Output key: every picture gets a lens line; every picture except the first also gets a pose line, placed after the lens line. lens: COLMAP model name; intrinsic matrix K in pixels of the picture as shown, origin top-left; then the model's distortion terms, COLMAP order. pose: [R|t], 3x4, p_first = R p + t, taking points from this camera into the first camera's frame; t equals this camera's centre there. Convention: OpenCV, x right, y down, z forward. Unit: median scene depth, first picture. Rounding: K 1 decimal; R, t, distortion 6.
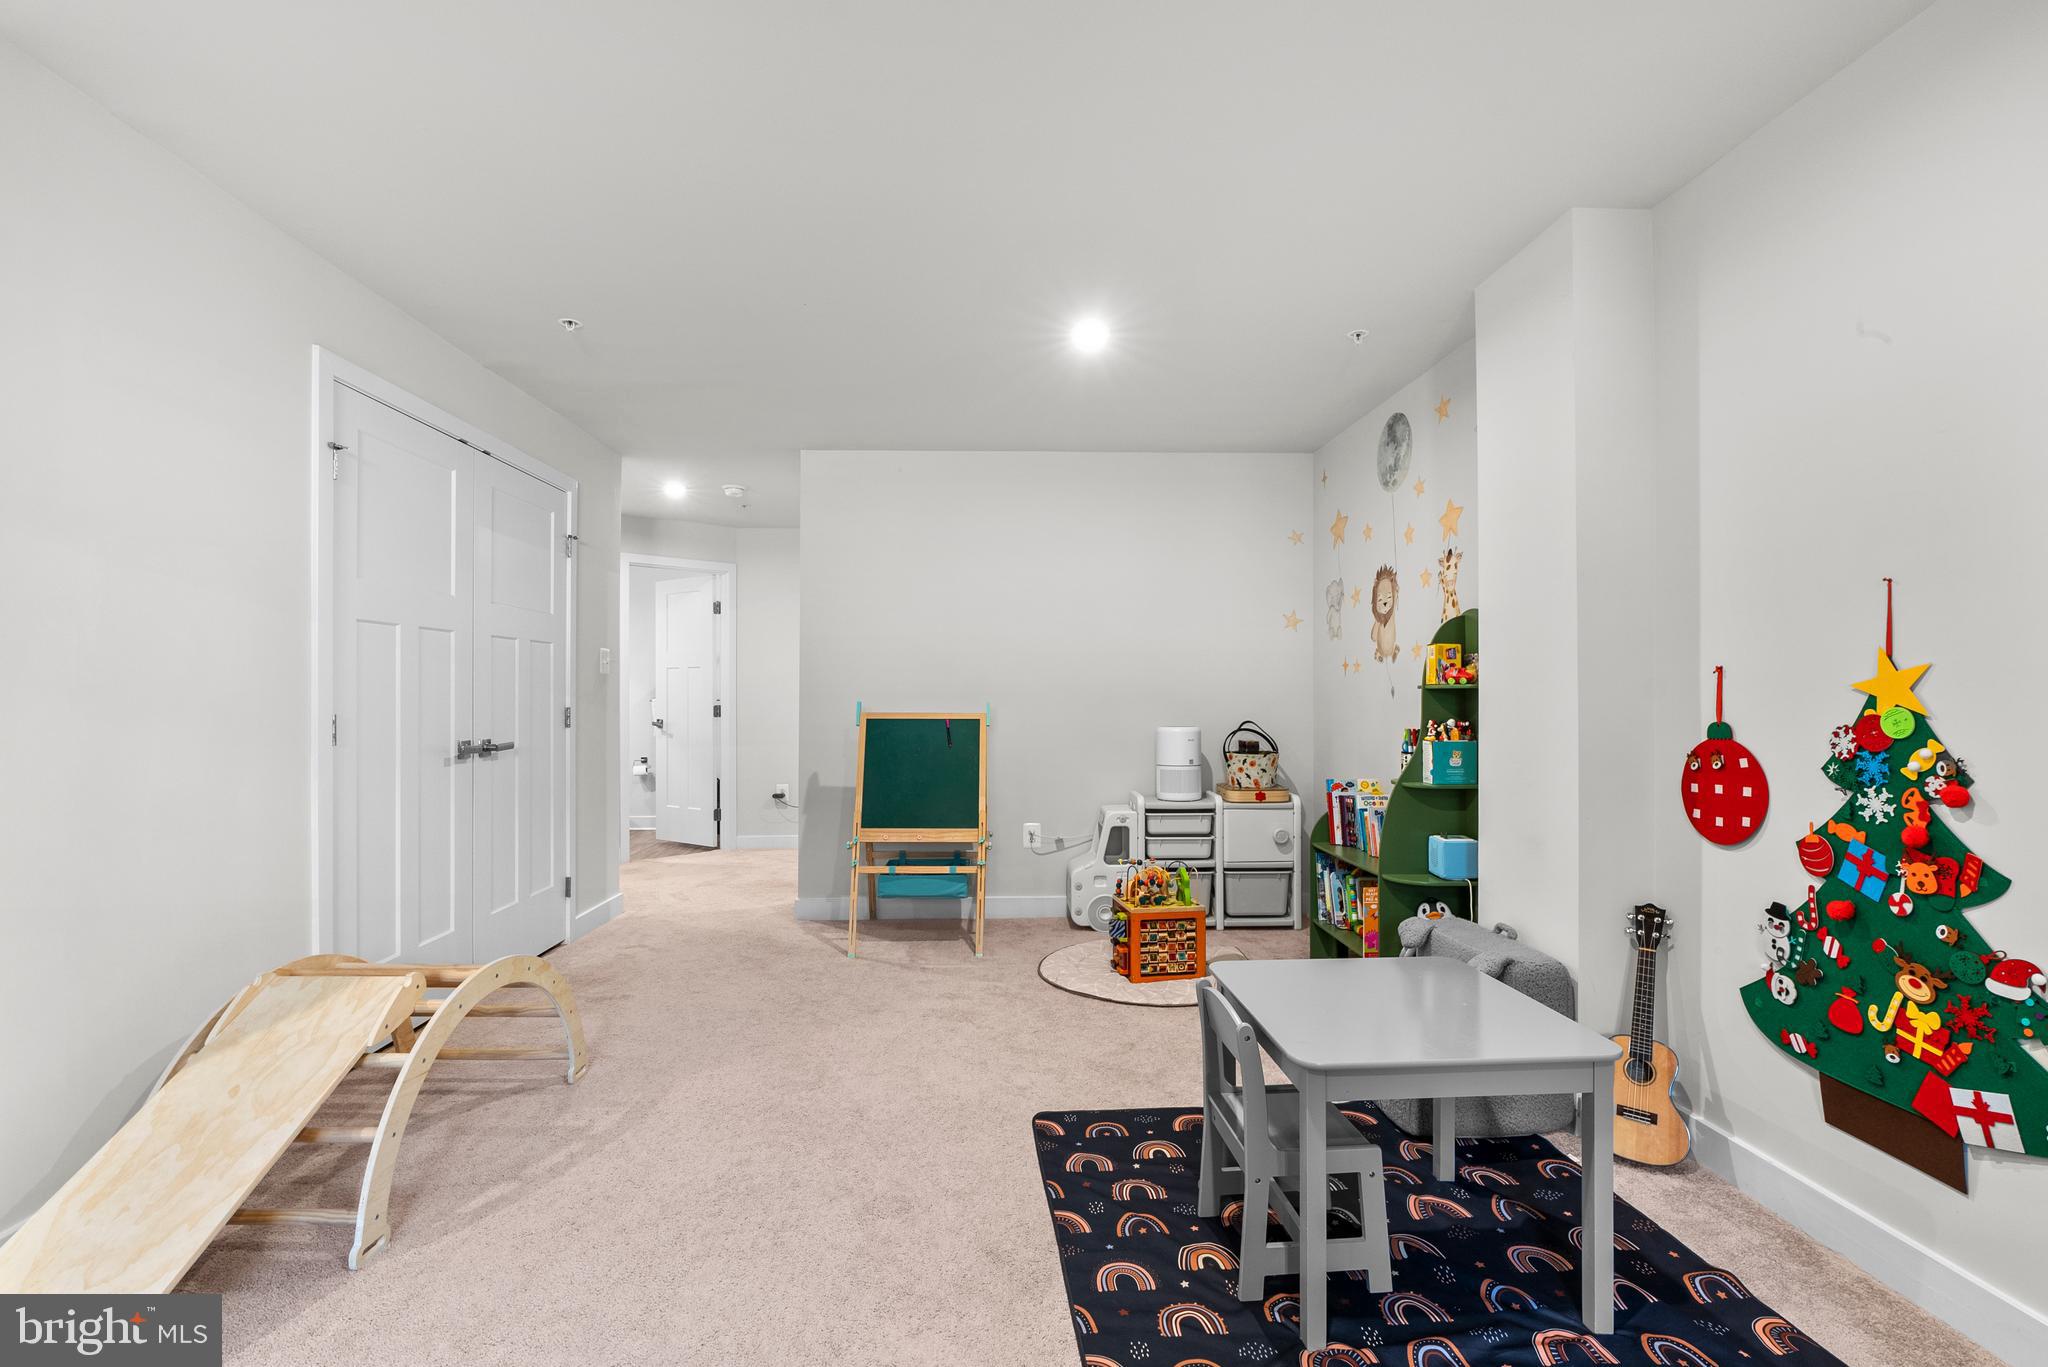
lens RADIAL K [[926.5, 0, 1018.6], [0, 926.5, 697.3], [0, 0, 1]] dist [-0.006921, -0.000215]
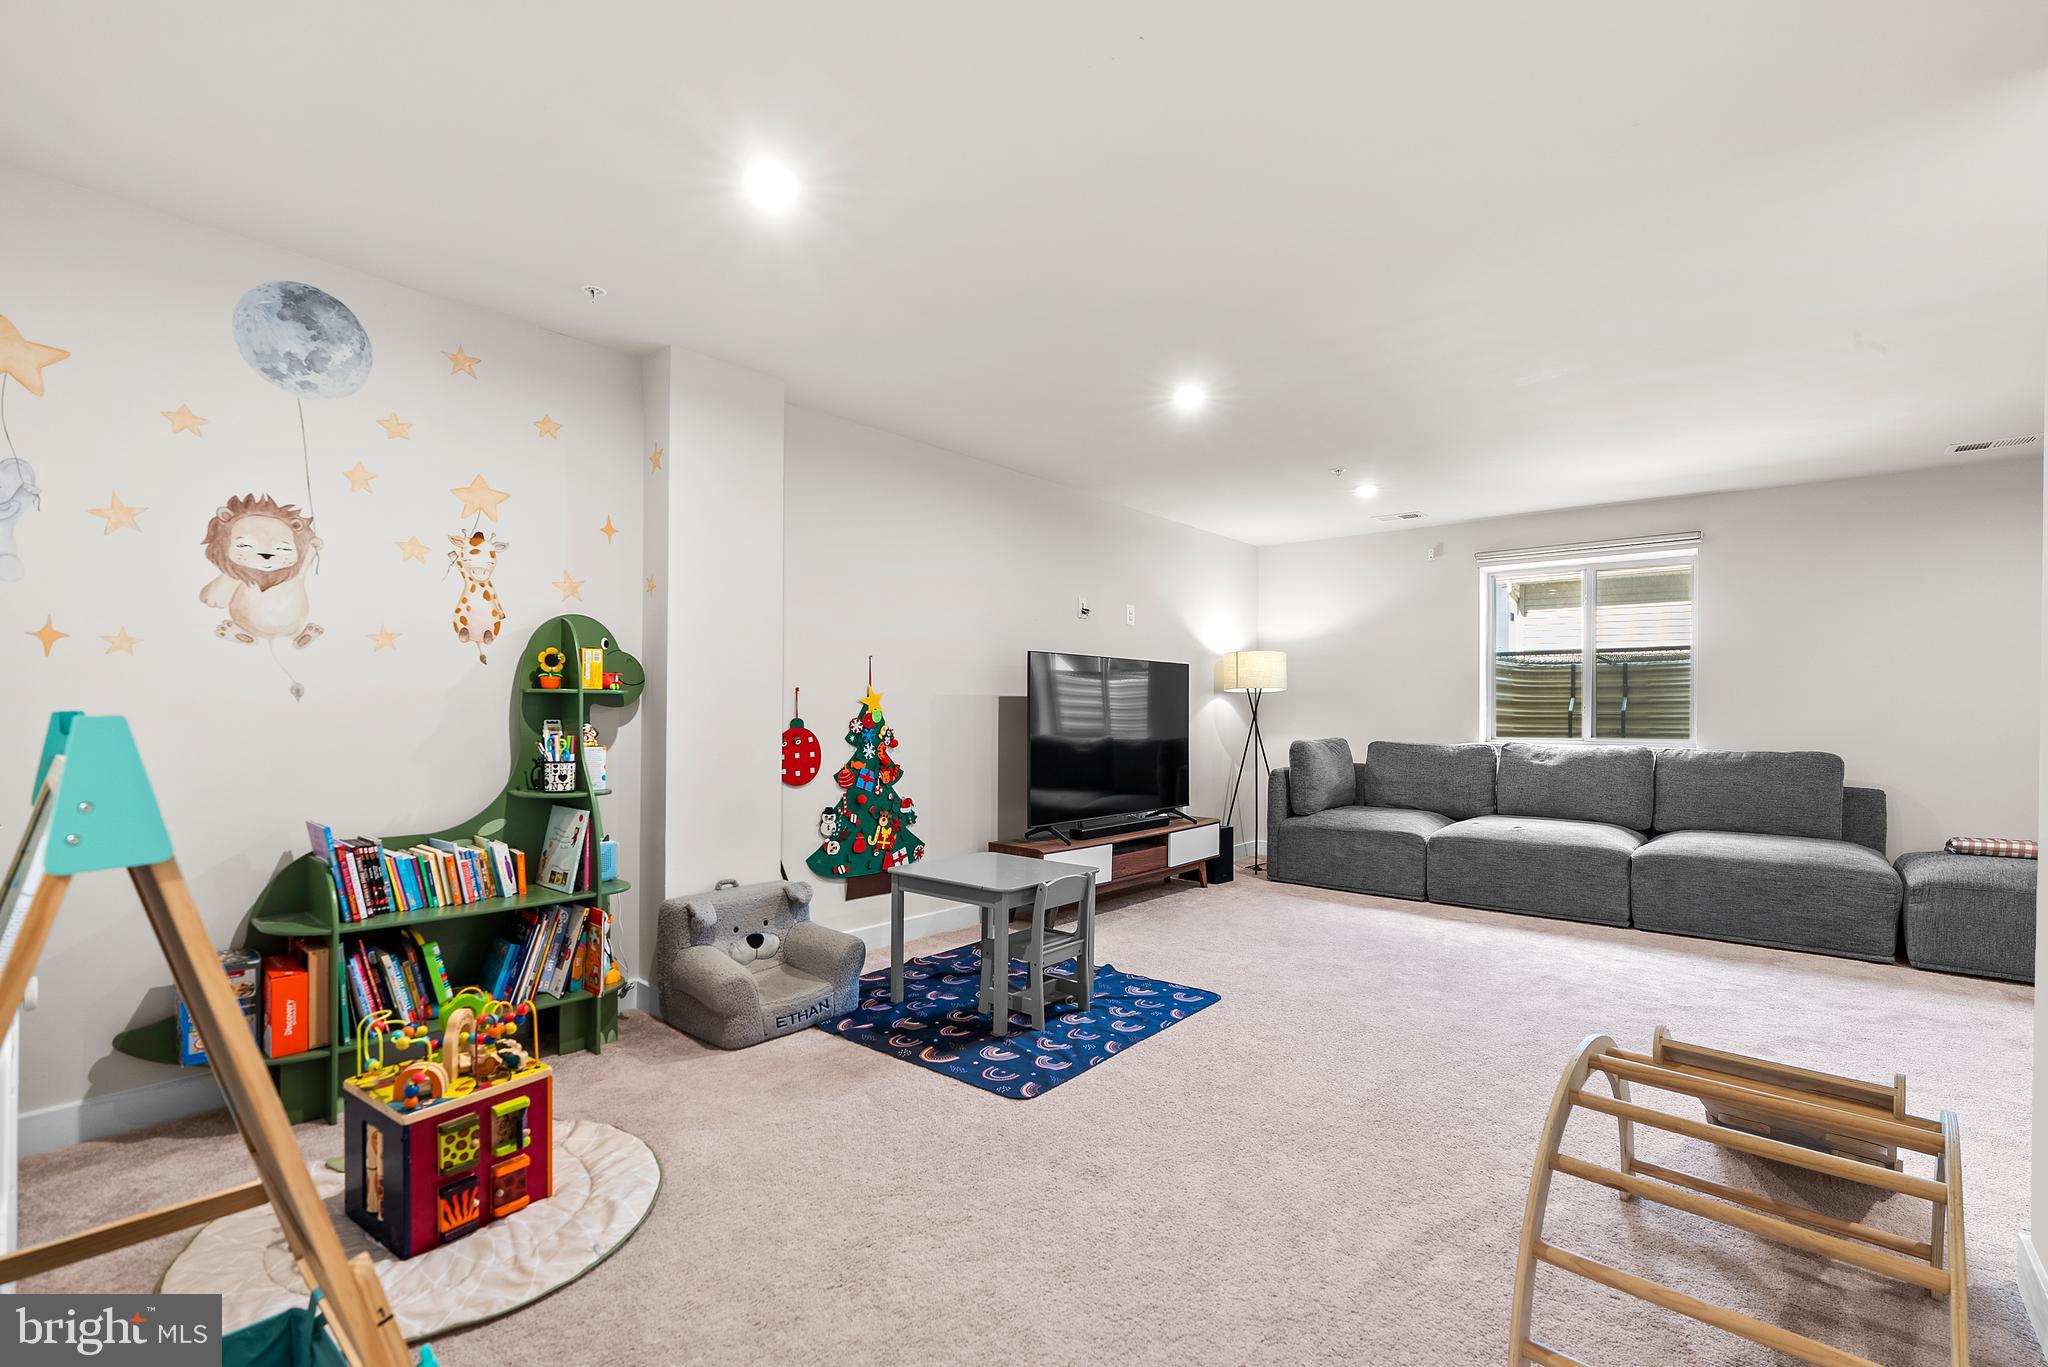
lens RADIAL K [[926.5, 0, 1020.6], [0, 926.5, 694.0], [0, 0, 1]] dist [-0.006921, -0.000215]
pose [[-0.731072, 0.001642, 0.682298, -0.925002], [-0.011471, 0.999826, -0.014698, 0.000624], [-0.682204, -0.018572, -0.730926, 2.343077]]
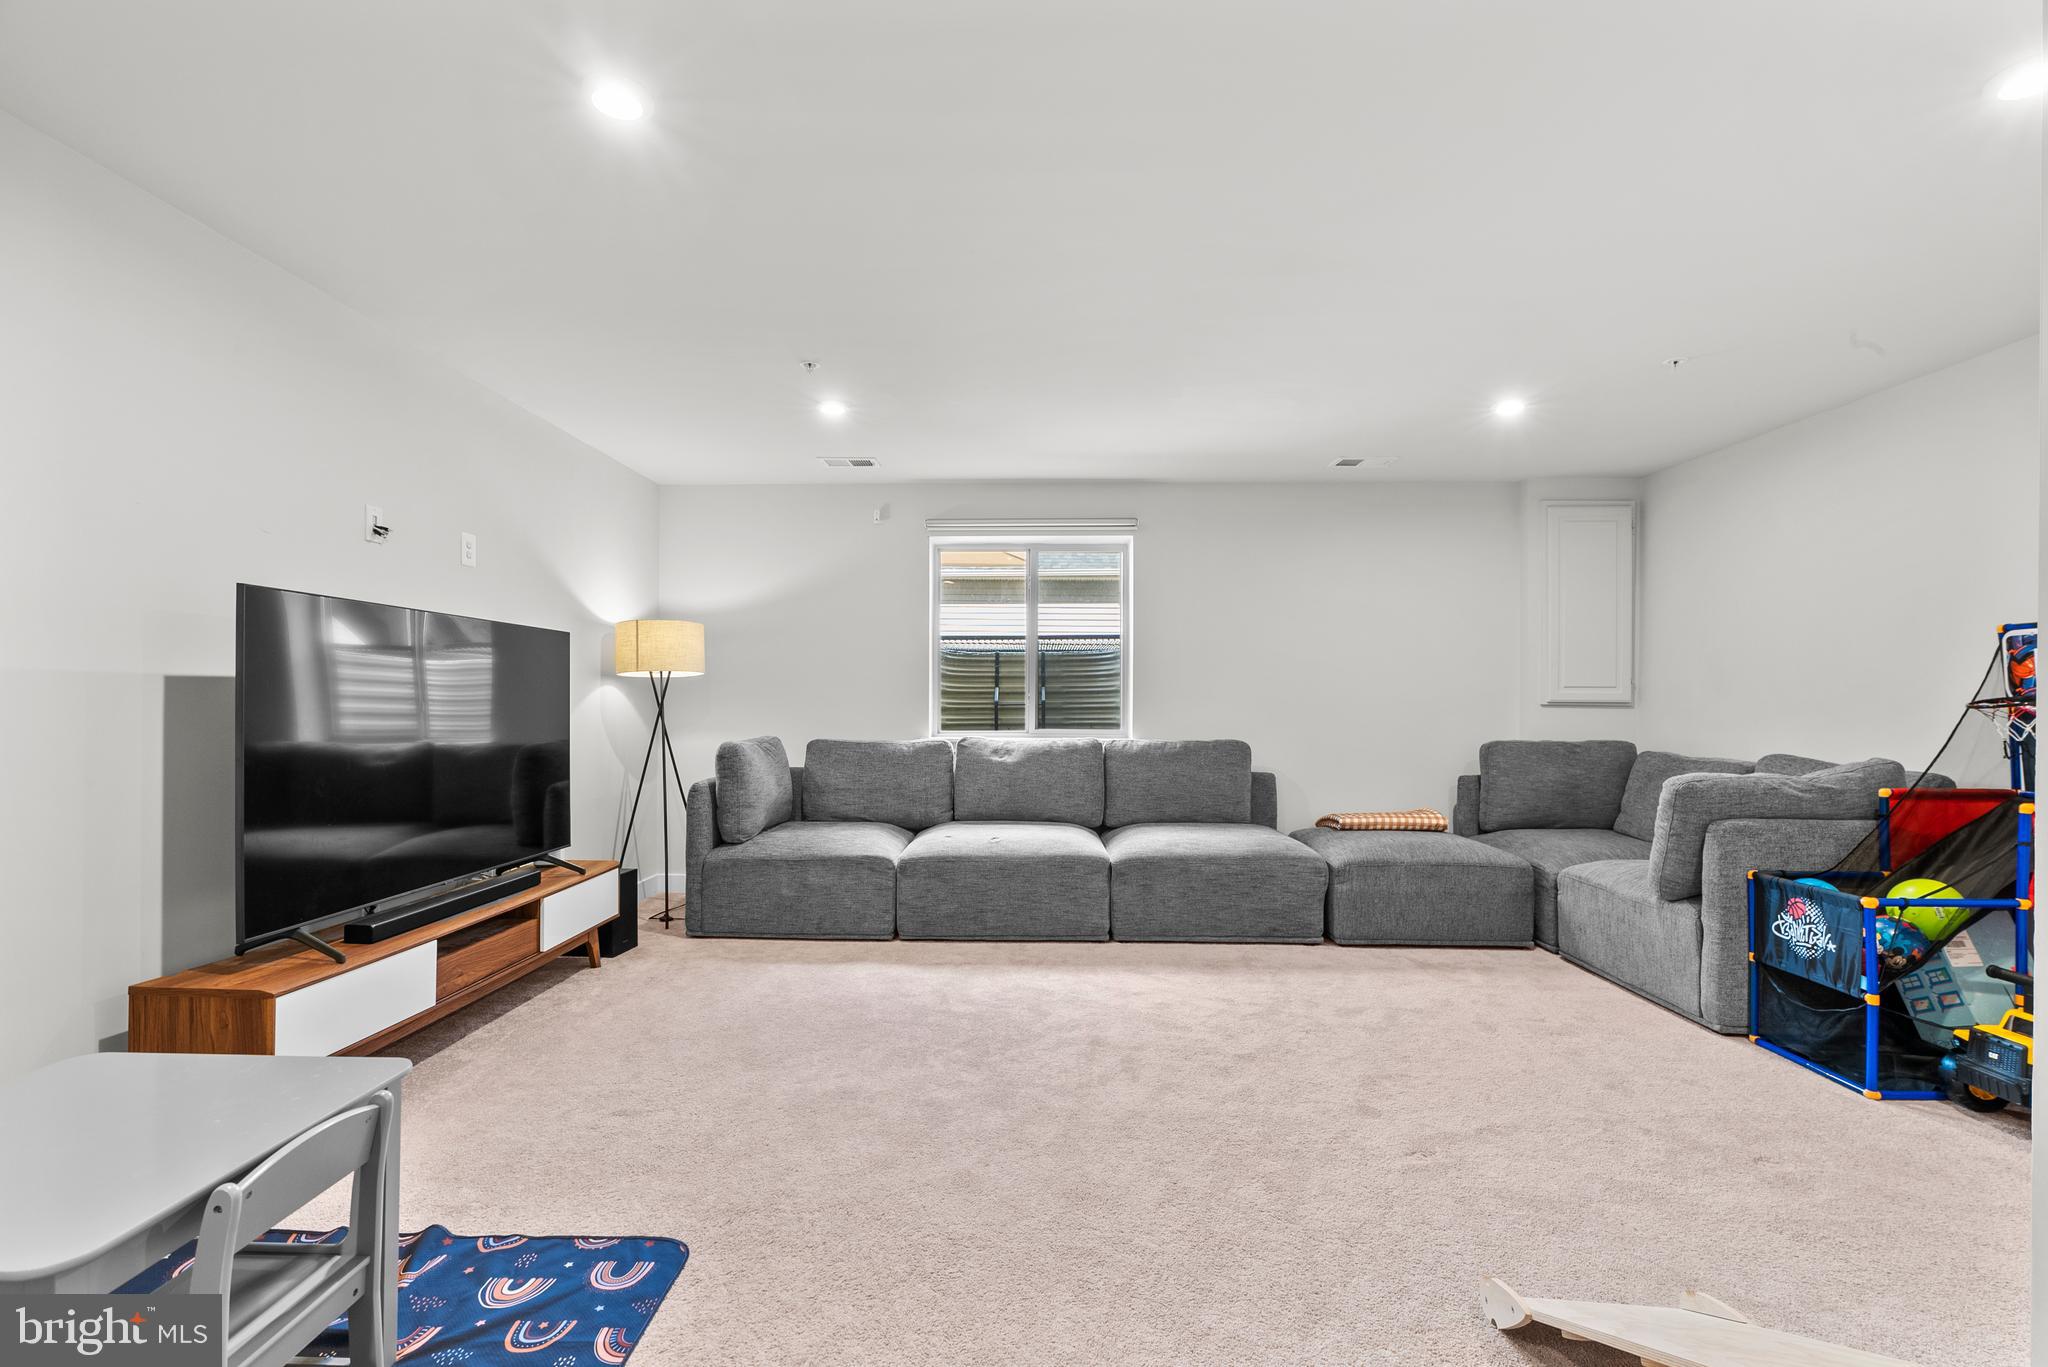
lens RADIAL K [[926.5, 0, 1019.8], [0, 926.5, 699.2], [0, 0, 1]] dist [-0.006921, -0.000215]
pose [[-0.996644, -0.006401, 0.081612, -0.386707], [-0.006854, 0.999963, -0.005274, -0.000275], [-0.081575, -0.005815, -0.996650, 1.659252]]
